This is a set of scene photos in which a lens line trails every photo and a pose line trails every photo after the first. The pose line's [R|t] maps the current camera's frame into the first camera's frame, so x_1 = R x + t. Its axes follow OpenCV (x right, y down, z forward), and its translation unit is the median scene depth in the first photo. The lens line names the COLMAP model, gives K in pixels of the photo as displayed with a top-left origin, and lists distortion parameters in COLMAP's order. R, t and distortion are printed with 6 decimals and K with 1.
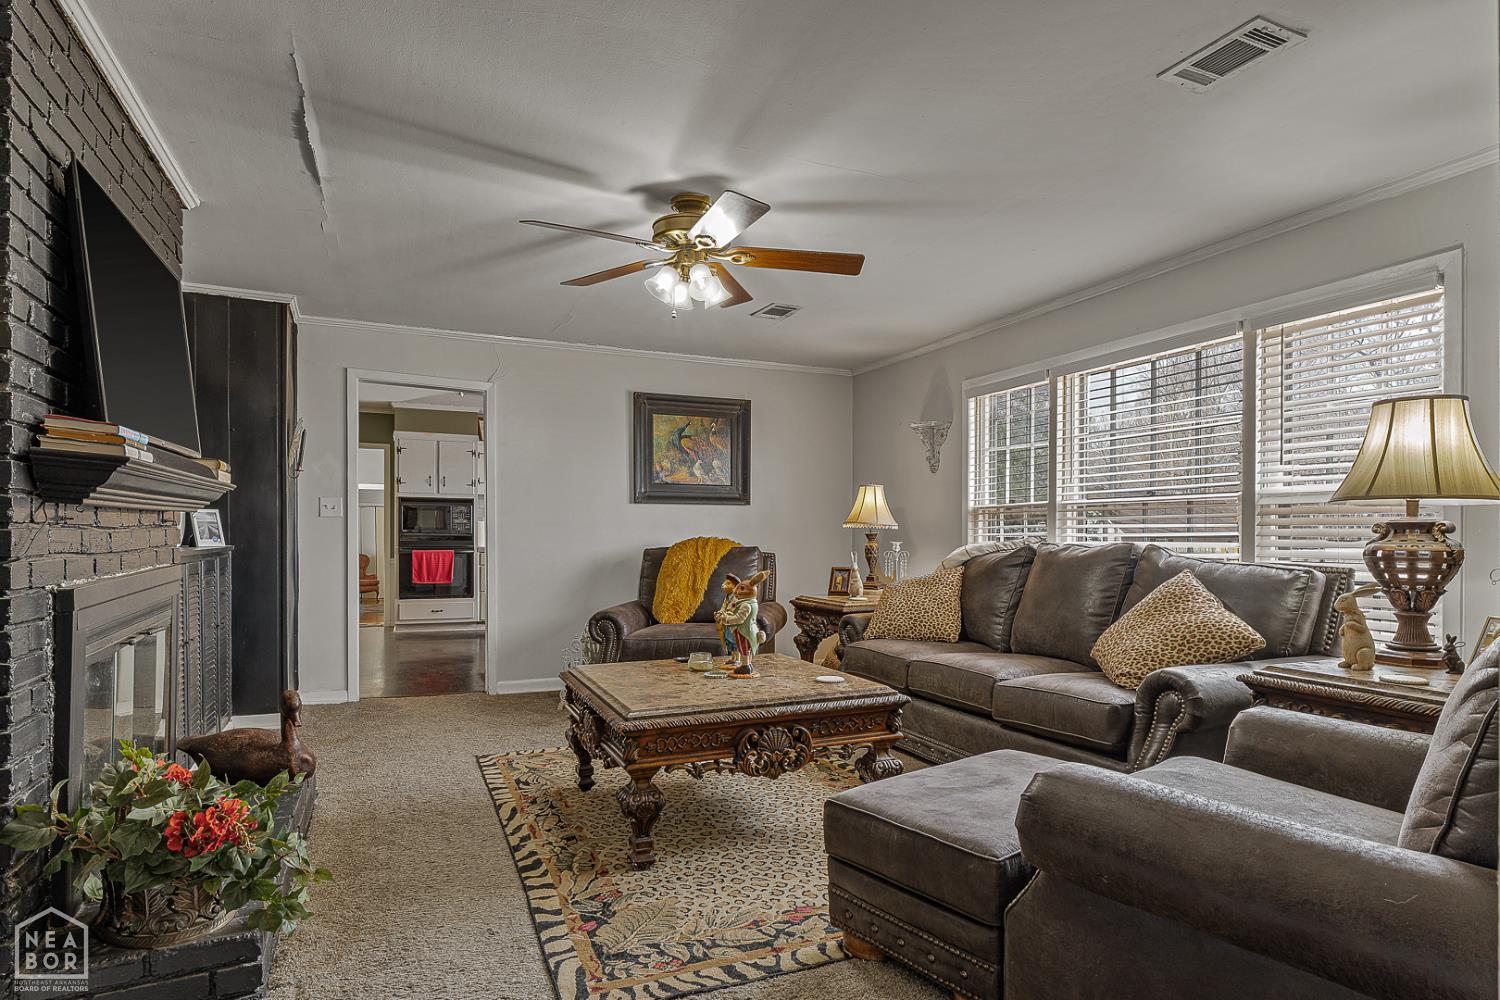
lens RADIAL K [[846.5, 0, 756.0], [0, 846.5, 514.3], [0, 0, 1]] dist [0.007596, 0.001311]
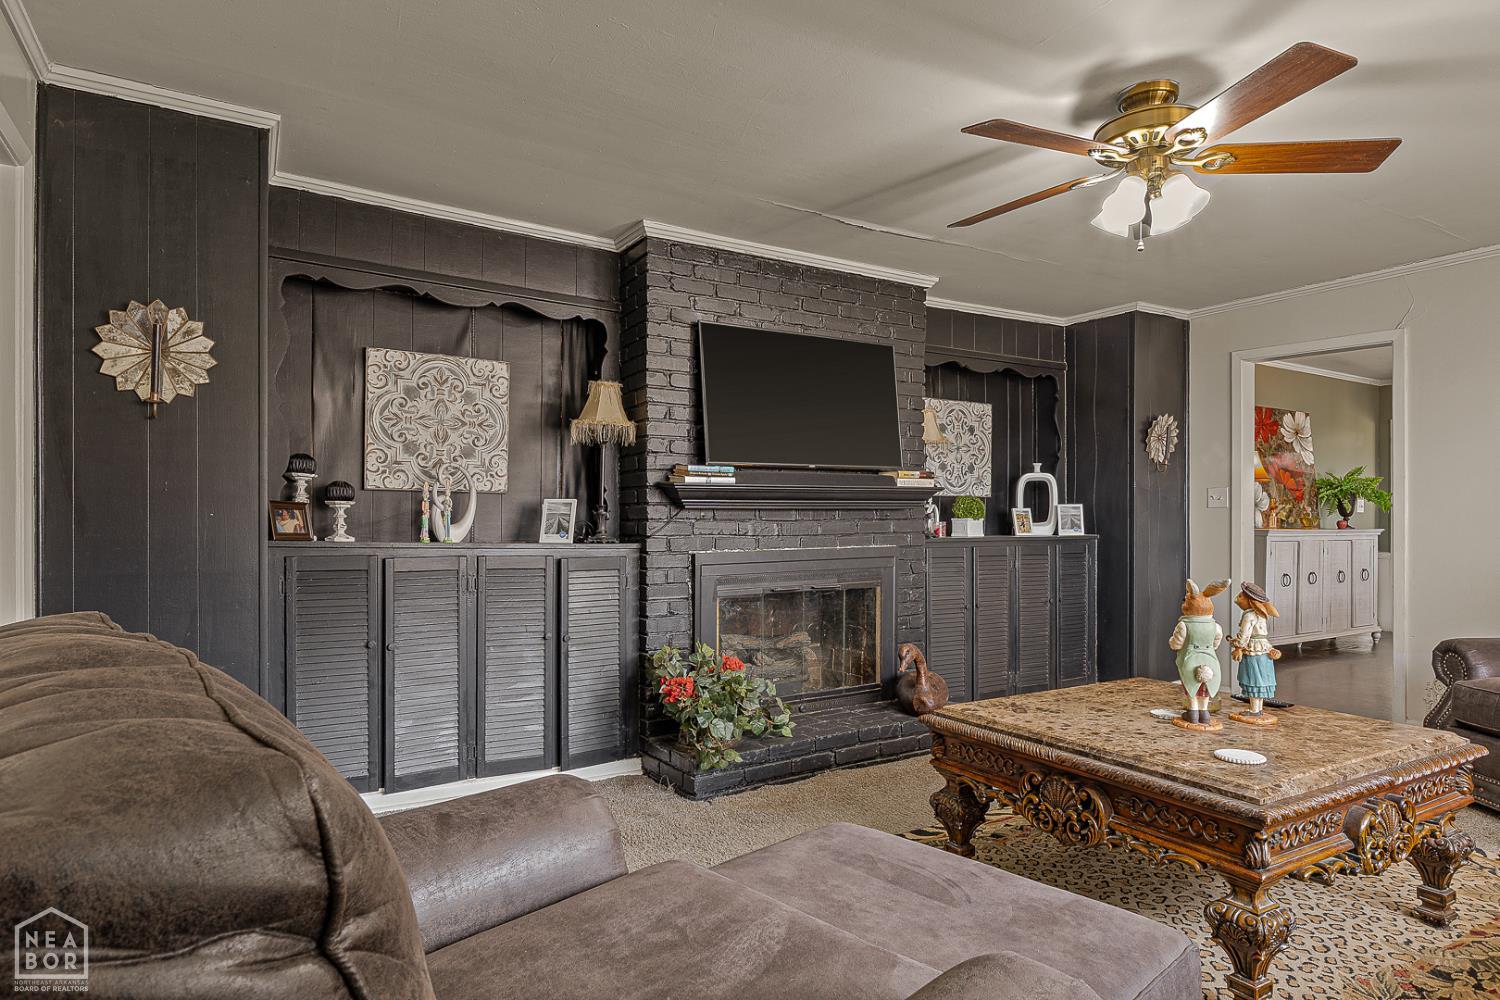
lens RADIAL K [[846.5, 0, 753.3], [0, 846.5, 515.6], [0, 0, 1]] dist [0.007596, 0.001311]
pose [[0.120394, -0.008486, -0.992690, 0.719215], [0.020775, 0.999766, -0.006027, 0.012040], [0.992509, -0.019897, 0.120542, 0.606523]]
